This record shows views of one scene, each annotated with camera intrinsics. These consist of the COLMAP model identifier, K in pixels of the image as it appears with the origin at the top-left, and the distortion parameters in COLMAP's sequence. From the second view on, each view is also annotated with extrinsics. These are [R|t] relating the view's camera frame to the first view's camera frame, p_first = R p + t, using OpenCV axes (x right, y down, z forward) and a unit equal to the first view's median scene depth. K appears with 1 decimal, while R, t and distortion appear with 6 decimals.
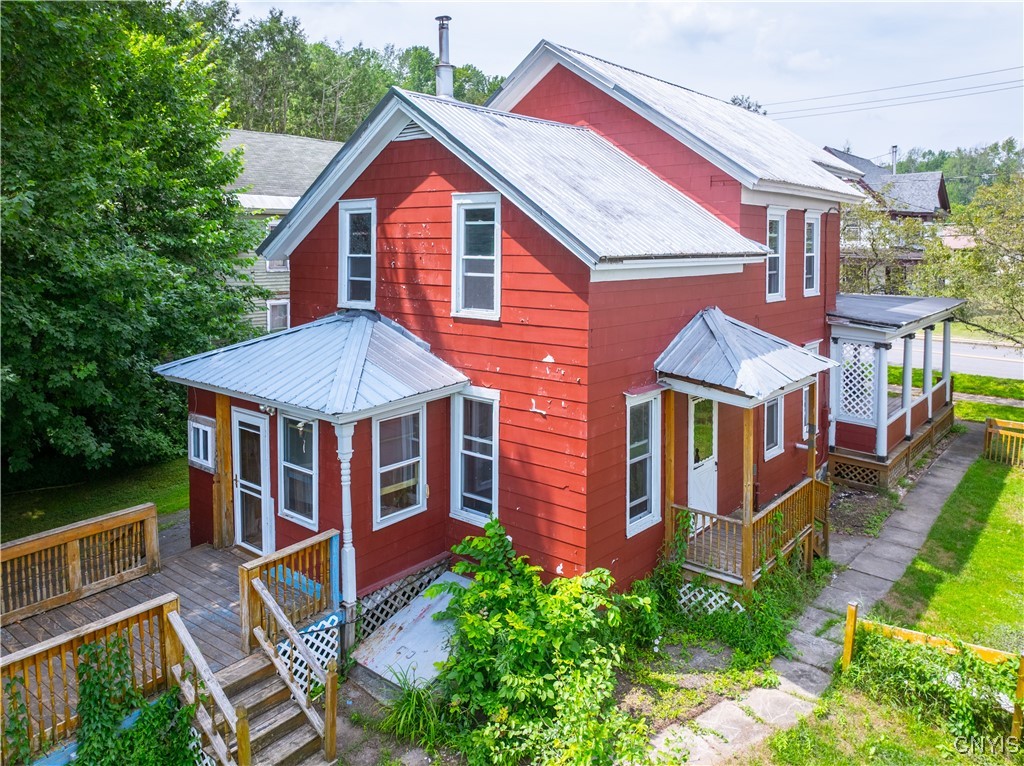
lens RADIAL K [[751.5, 0, 512.5], [0, 751.5, 268.8], [0, 0, 1]] dist [-0.019909, -0.010654]
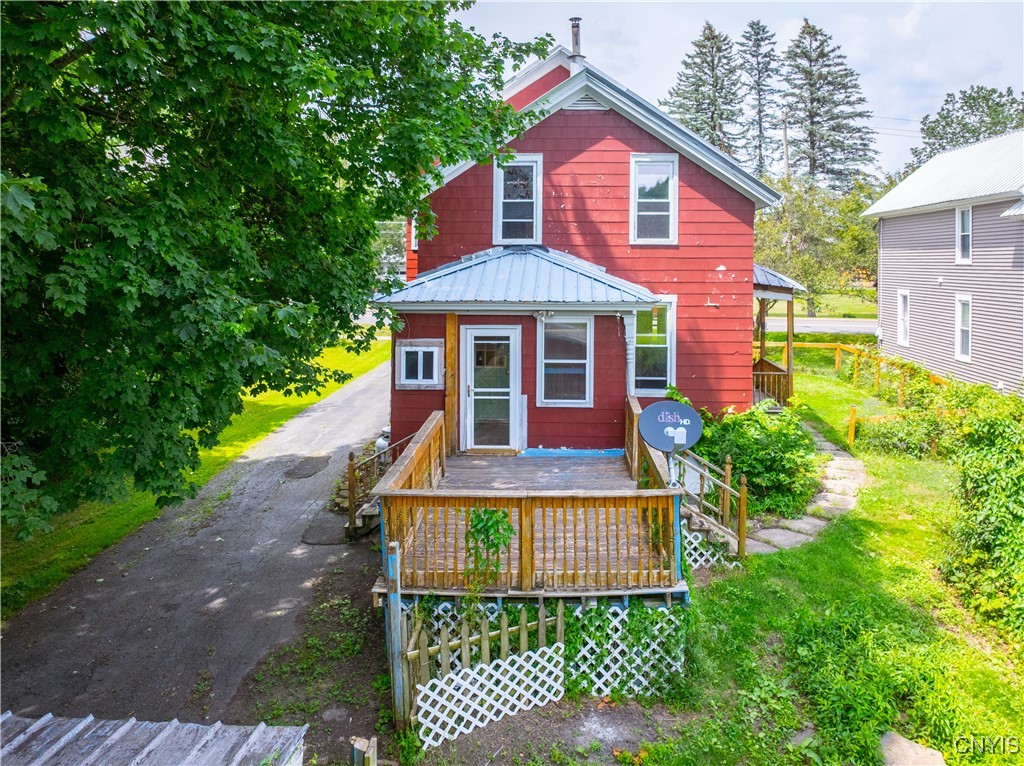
lens RADIAL K [[751.5, 0, 550.3], [0, 751.5, 250.7], [0, 0, 1]] dist [-0.019909, -0.010654]
pose [[0.802592, 0.010465, 0.596436, -0.987870], [0.015140, 0.999167, -0.037904, 0.122162], [-0.596336, 0.039452, 0.801765, 0.011952]]
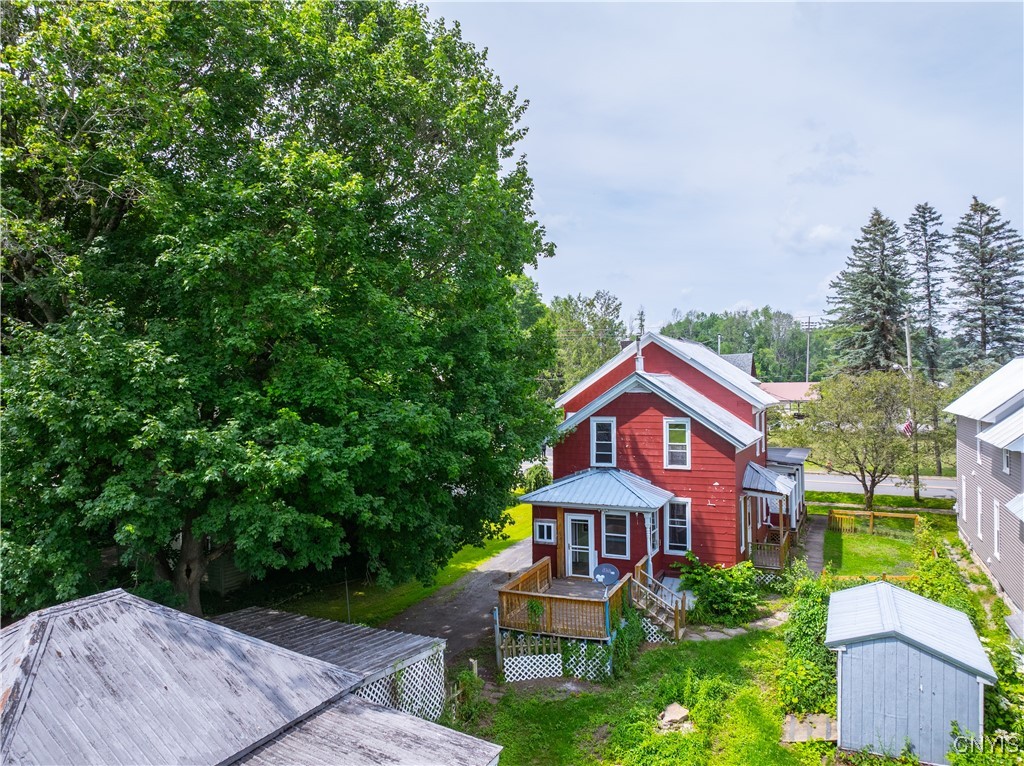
lens RADIAL K [[698.9, 0, 506.6], [0, 698.9, 382.6], [0, 0, 1]] dist [-0.035808, -0.002170]
pose [[0.972297, -0.008384, 0.233598, -1.074625], [0.019617, 0.998758, -0.045803, -0.117094], [-0.232924, 0.049116, 0.971254, -1.038785]]
